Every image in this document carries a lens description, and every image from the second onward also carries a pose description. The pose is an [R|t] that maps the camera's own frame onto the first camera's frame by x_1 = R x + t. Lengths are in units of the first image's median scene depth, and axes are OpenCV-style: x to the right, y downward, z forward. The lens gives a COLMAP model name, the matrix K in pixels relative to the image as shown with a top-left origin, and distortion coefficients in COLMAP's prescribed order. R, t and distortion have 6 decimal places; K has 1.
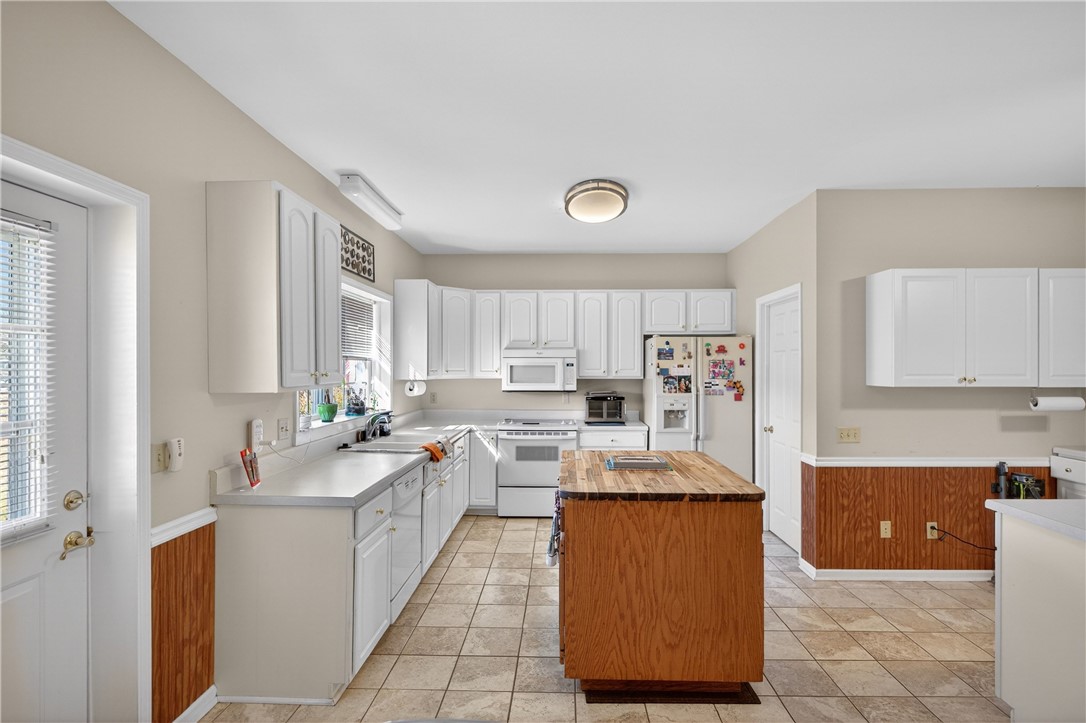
lens RADIAL K [[546.5, 0, 550.3], [0, 546.5, 368.5], [0, 0, 1]] dist [0.002331, -0.000878]
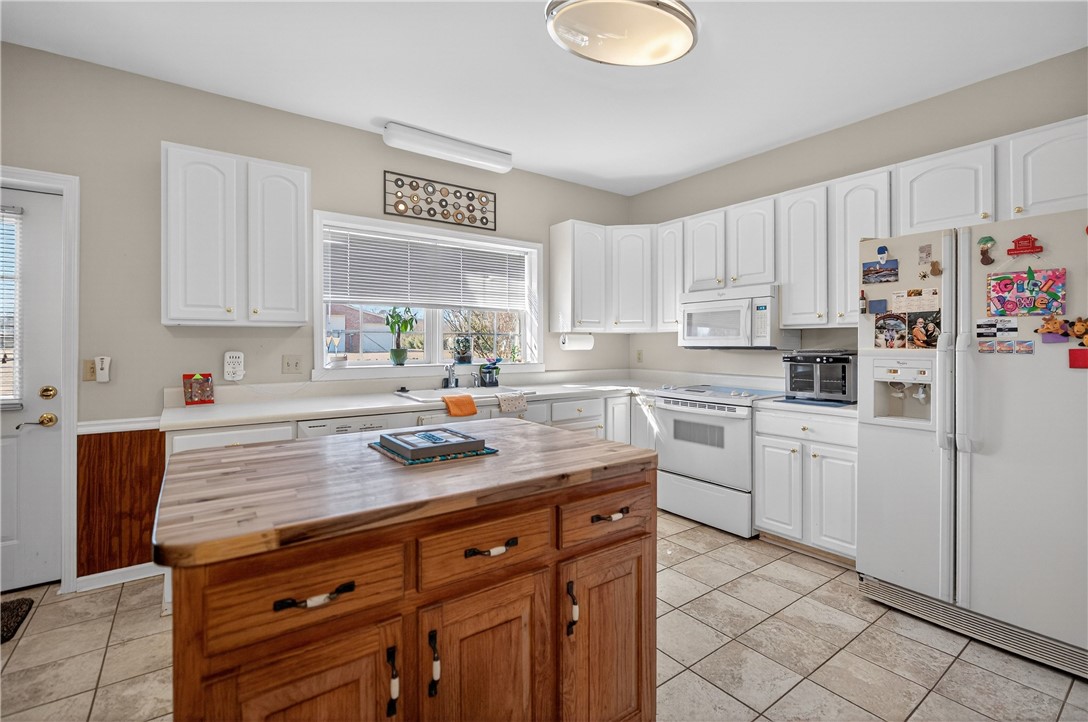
lens RADIAL K [[499.5, 0, 551.1], [0, 499.5, 342.7], [0, 0, 1]] dist [-0.001936, -0.001270]
pose [[0.614476, -0.003849, -0.788927, 0.516779], [0.000397, 0.999989, -0.004569, 0.055443], [0.788936, 0.002495, 0.614471, 0.618753]]
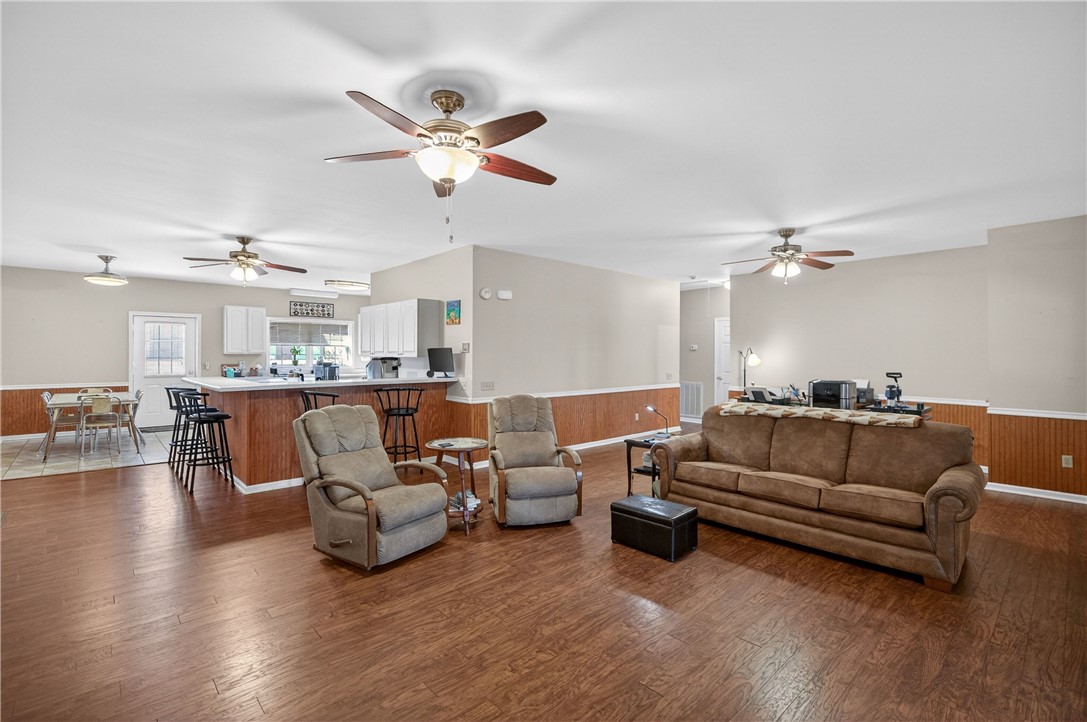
lens RADIAL K [[499.0, 0, 548.1], [0, 499.0, 352.2], [0, 0, 1]] dist [-0.001936, -0.001270]
pose [[0.691124, 0.003566, -0.722727, 2.579352], [-0.004719, 0.999989, 0.000421, 0.010084], [0.722720, 0.003120, 0.691133, 0.066410]]
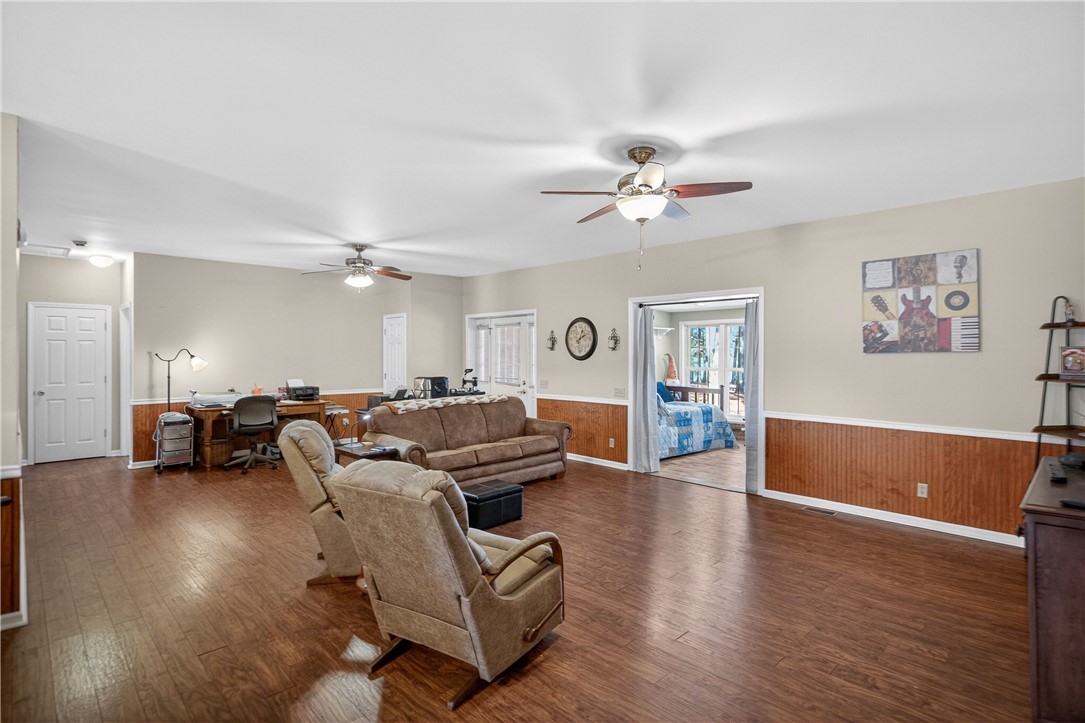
lens RADIAL K [[545.9, 0, 553.6], [0, 545.9, 356.0], [0, 0, 1]] dist [0.002331, -0.000878]
pose [[0.689161, 0.000815, 0.724608, 1.266564], [-0.002013, 0.999998, 0.000789, 0.006551], [-0.724606, -0.002002, 0.689161, -0.075382]]
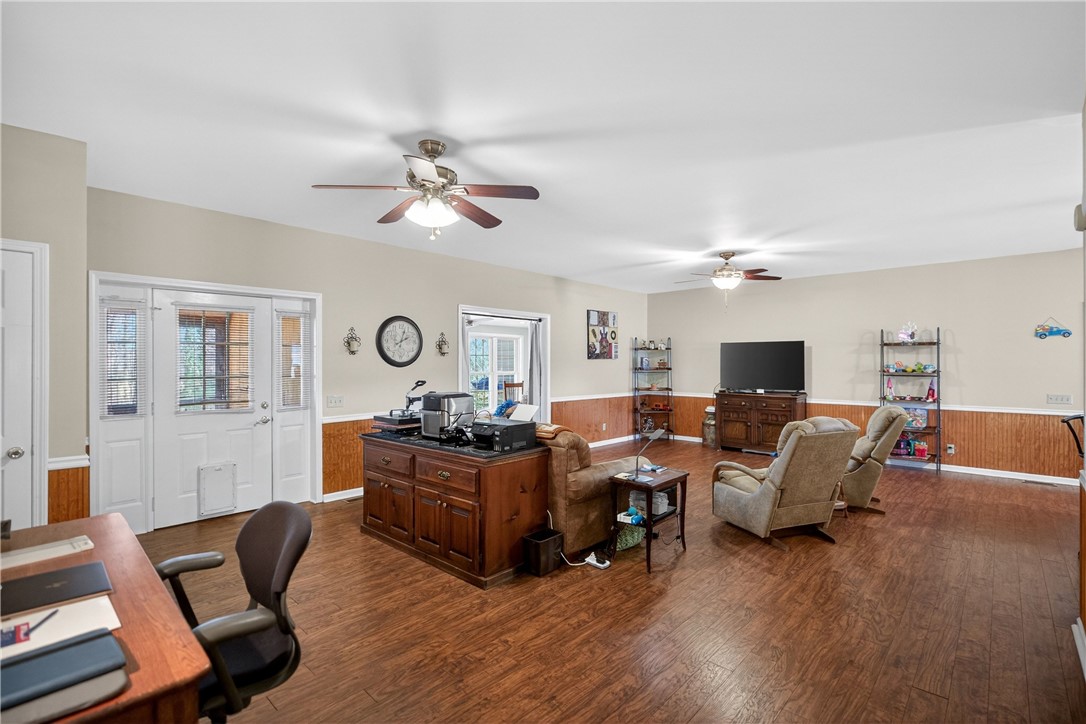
lens RADIAL K [[498.5, 0, 557.0], [0, 498.5, 362.2], [0, 0, 1]] dist [-0.001936, -0.001270]
pose [[-0.770615, 0.005620, 0.637276, 1.434129], [0.006034, 0.999981, -0.001522, 0.014205], [-0.637272, 0.002673, -0.770634, 2.042891]]
